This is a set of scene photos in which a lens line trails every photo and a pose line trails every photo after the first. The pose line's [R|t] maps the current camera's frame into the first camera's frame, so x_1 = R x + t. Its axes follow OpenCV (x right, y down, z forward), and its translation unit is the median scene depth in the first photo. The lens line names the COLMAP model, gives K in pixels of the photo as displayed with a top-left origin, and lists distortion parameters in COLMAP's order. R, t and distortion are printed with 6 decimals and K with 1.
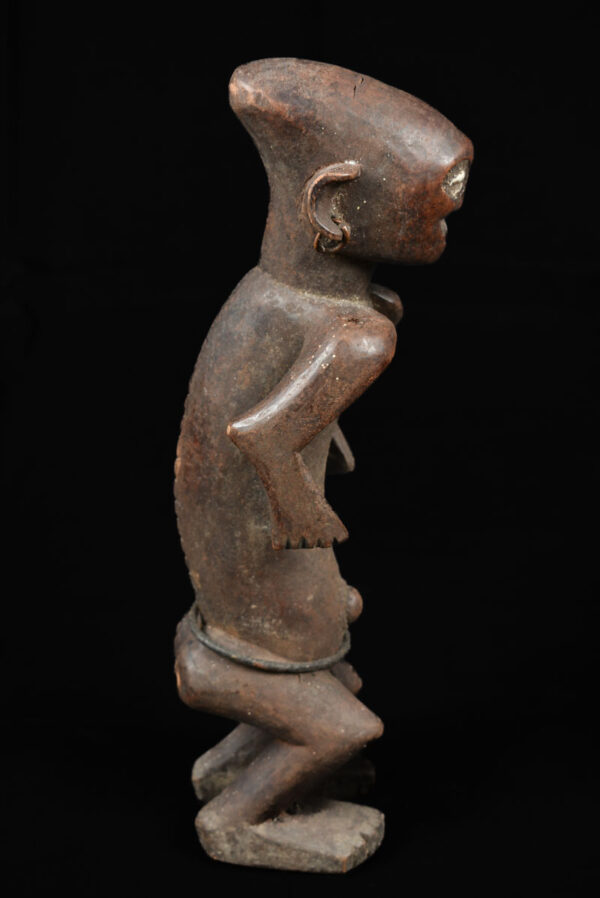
lens RADIAL K [[1414.9, 0, 300.0], [0, 1414.9, 449.0], [0, 0, 1]] dist [-0.007897, -0.008055]
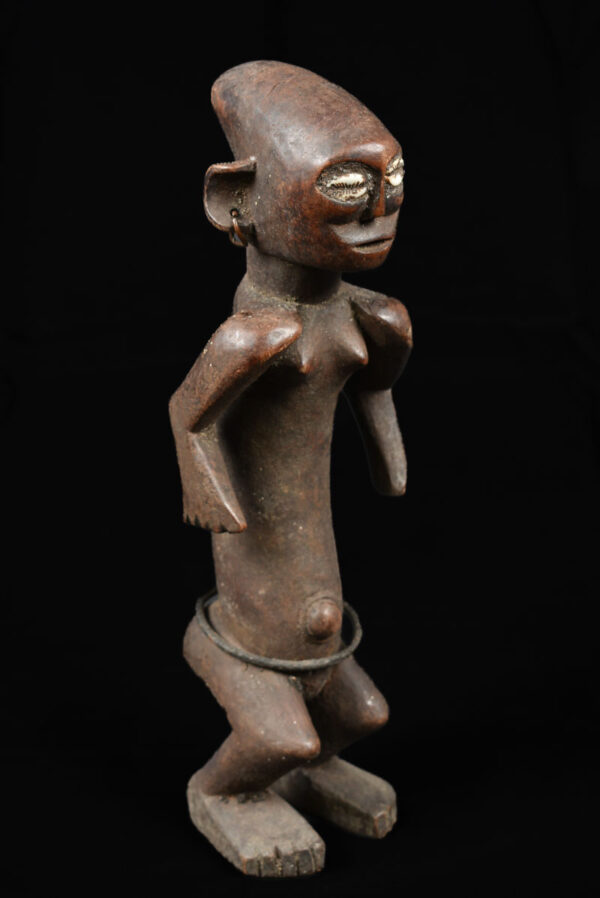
lens RADIAL K [[1395.2, 0, 300.0], [0, 1395.2, 449.0], [0, 0, 1]] dist [-0.016026, -0.017275]
pose [[0.628857, 0.189980, -0.753954, 0.842816], [-0.232428, 0.971282, 0.050878, -0.057127], [0.741968, 0.143245, 0.654954, 0.390875]]
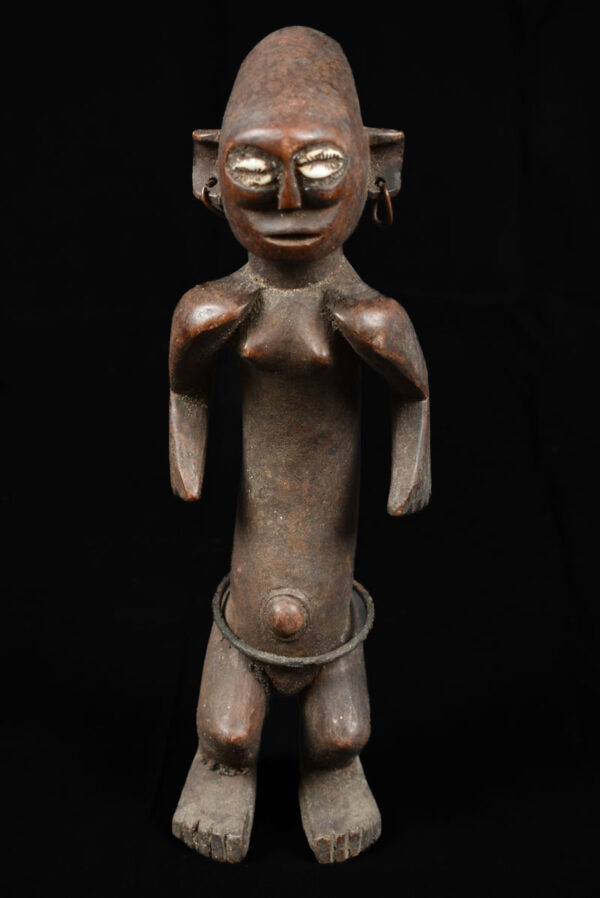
lens RADIAL K [[1504.0, 0, 300.0], [0, 1504.0, 449.0], [0, 0, 1]] dist [0.002116, -0.000410]
pose [[-0.016094, 0.316848, -0.948340, 1.087506], [-0.361618, 0.882415, 0.300959, -0.335382], [0.932188, 0.347780, 0.100377, 1.005783]]
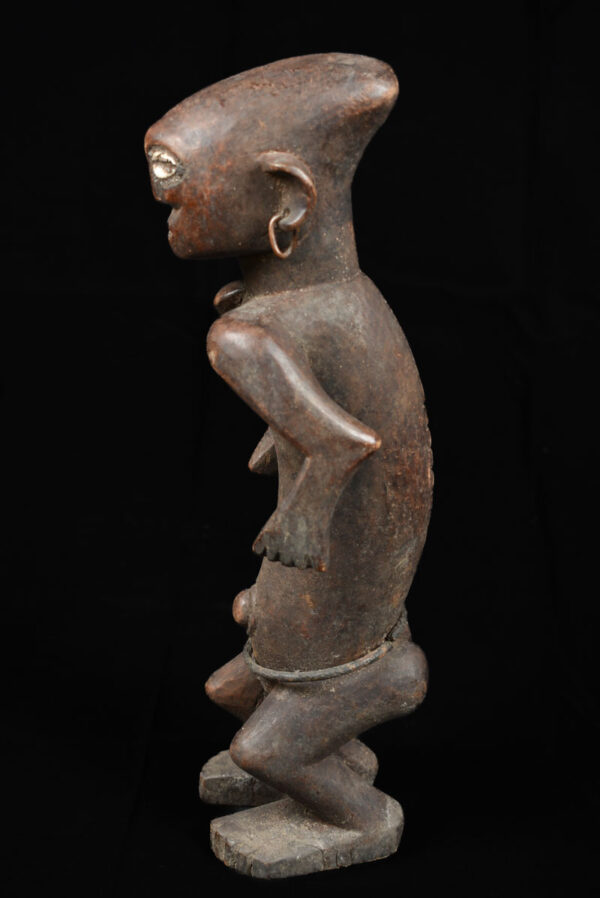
lens RADIAL K [[1461.9, 0, 300.0], [0, 1461.9, 449.0], [0, 0, 1]] dist [0.012599, 0.034567]
pose [[-0.990351, -0.001506, -0.138576, 0.160539], [-0.091126, 0.760442, 0.642980, -0.724258], [0.104411, 0.649404, -0.753242, 1.955765]]
